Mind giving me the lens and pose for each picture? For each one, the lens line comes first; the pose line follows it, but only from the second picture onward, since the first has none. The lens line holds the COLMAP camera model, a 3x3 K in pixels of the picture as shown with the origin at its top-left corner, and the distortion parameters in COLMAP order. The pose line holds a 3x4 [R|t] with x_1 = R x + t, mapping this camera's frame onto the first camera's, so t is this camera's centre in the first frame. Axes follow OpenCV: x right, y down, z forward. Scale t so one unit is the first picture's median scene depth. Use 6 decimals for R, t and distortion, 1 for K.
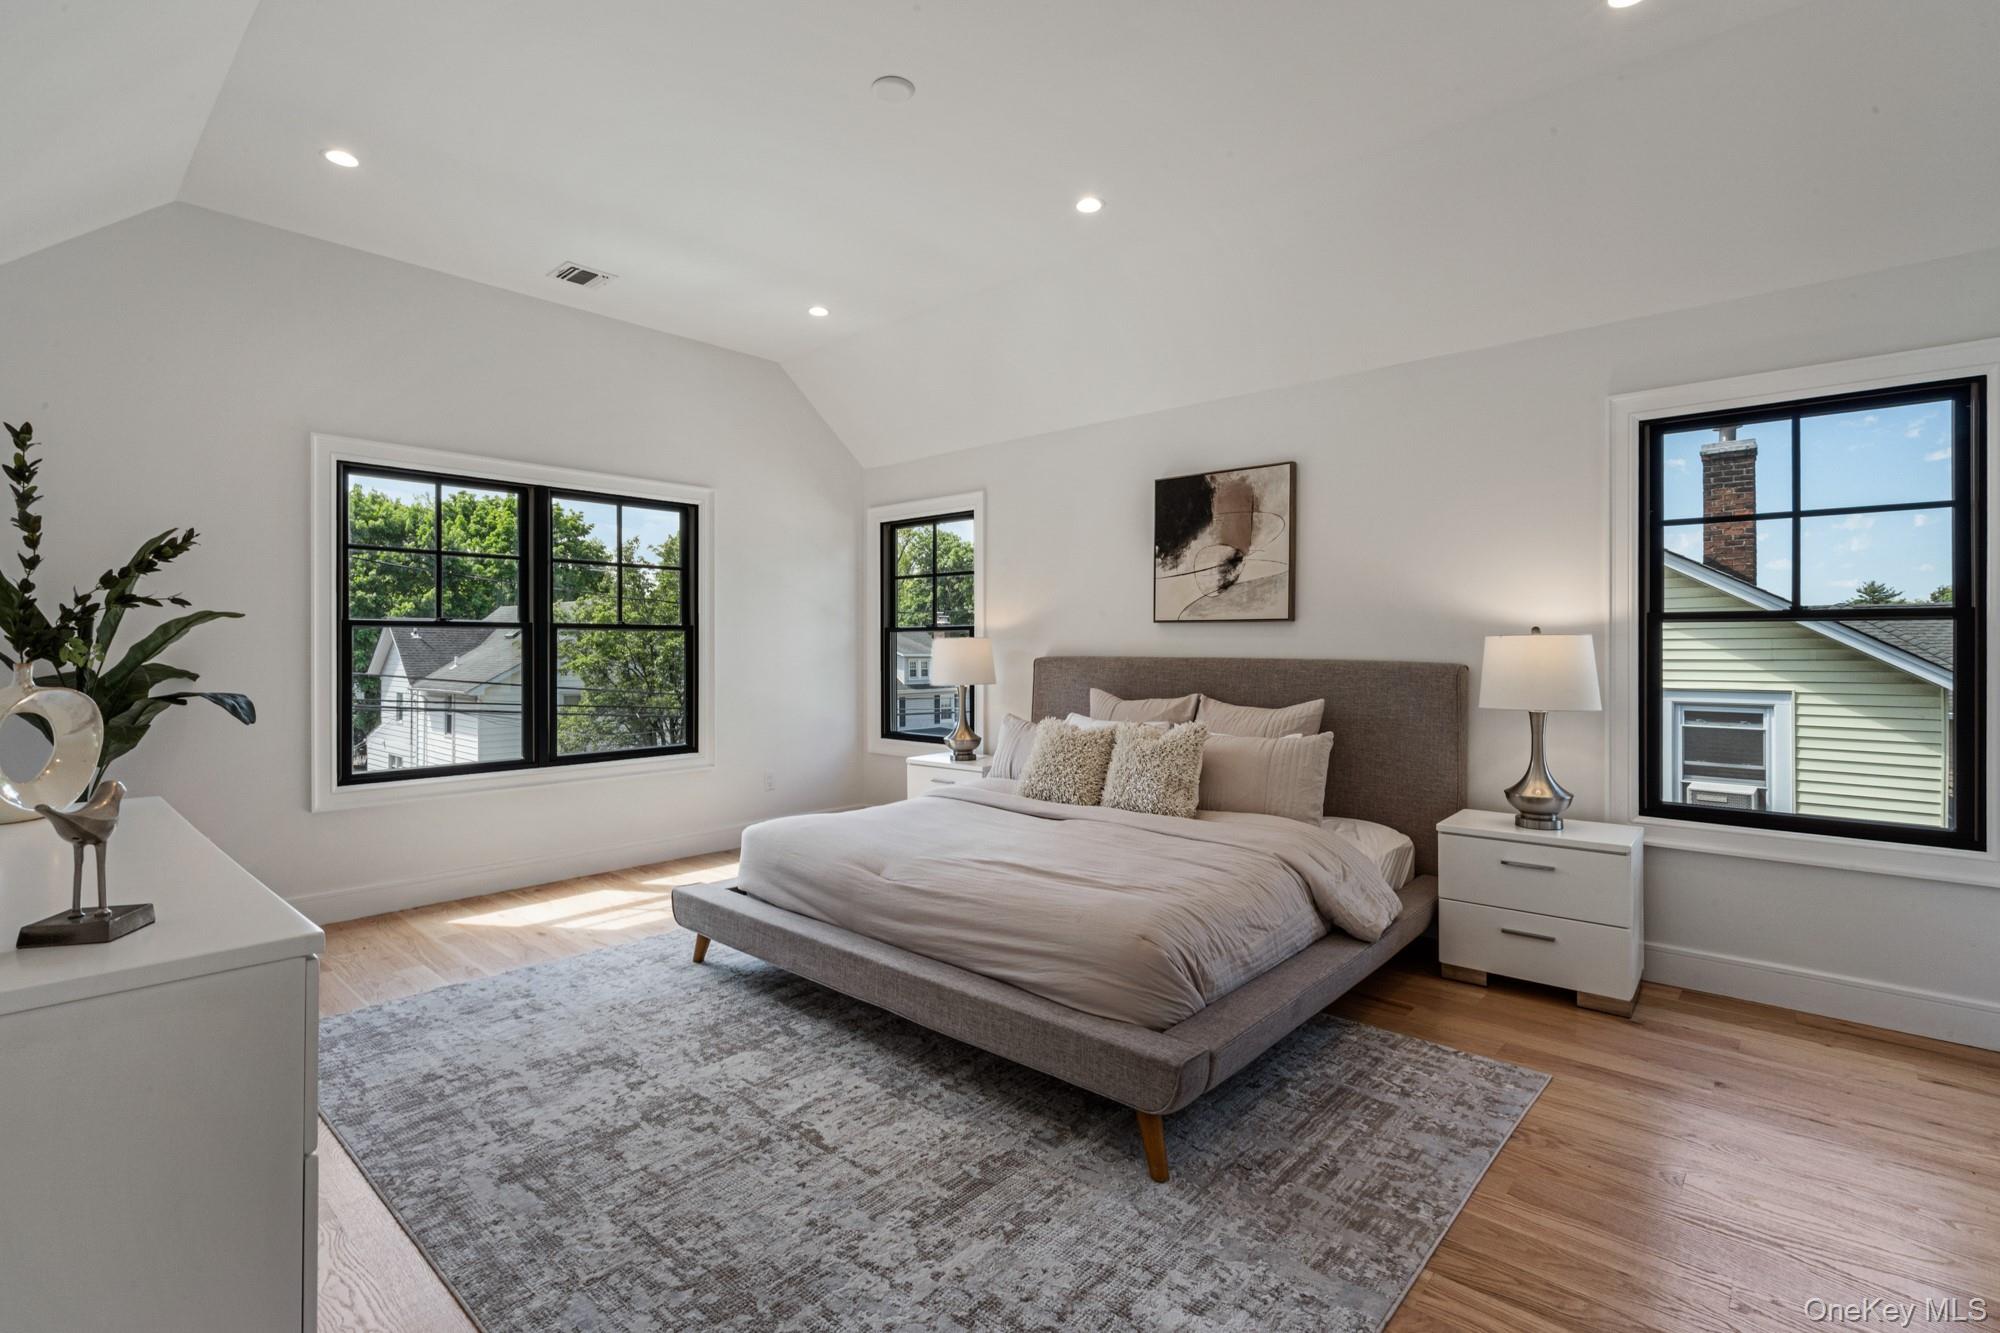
lens RADIAL K [[918.3, 0, 997.7], [0, 918.3, 651.5], [0, 0, 1]] dist [-0.007233, 0.002241]
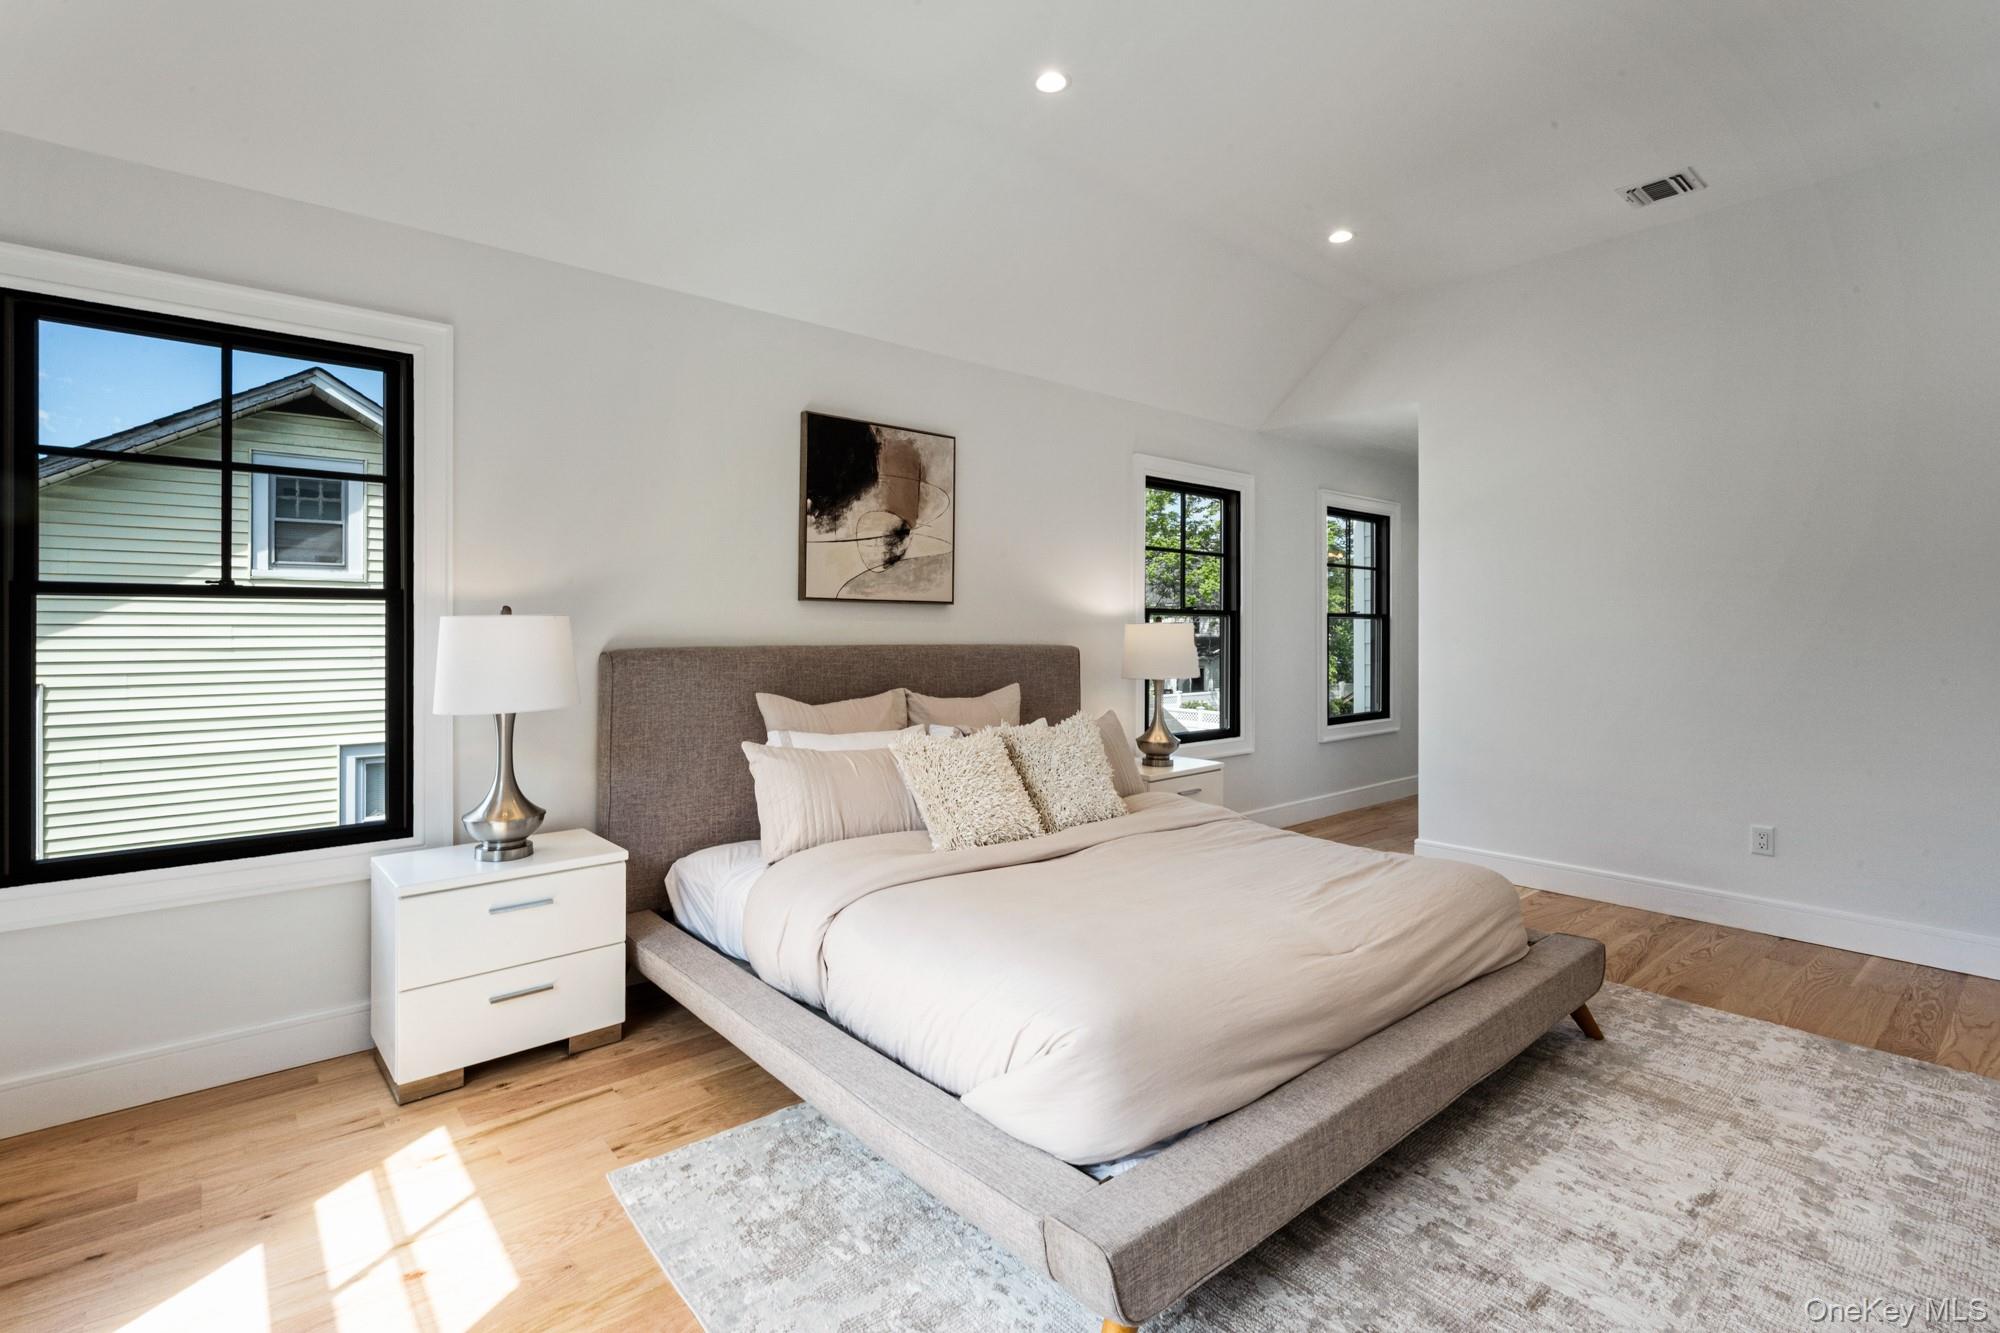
lens RADIAL K [[918.3, 0, 998.7], [0, 918.3, 627.8], [0, 0, 1]] dist [-0.007233, 0.002241]
pose [[0.143972, -0.001908, 0.989580, -0.585764], [0.003204, 0.999994, 0.001462, -0.009825], [-0.989577, 0.002960, 0.143978, 0.777578]]
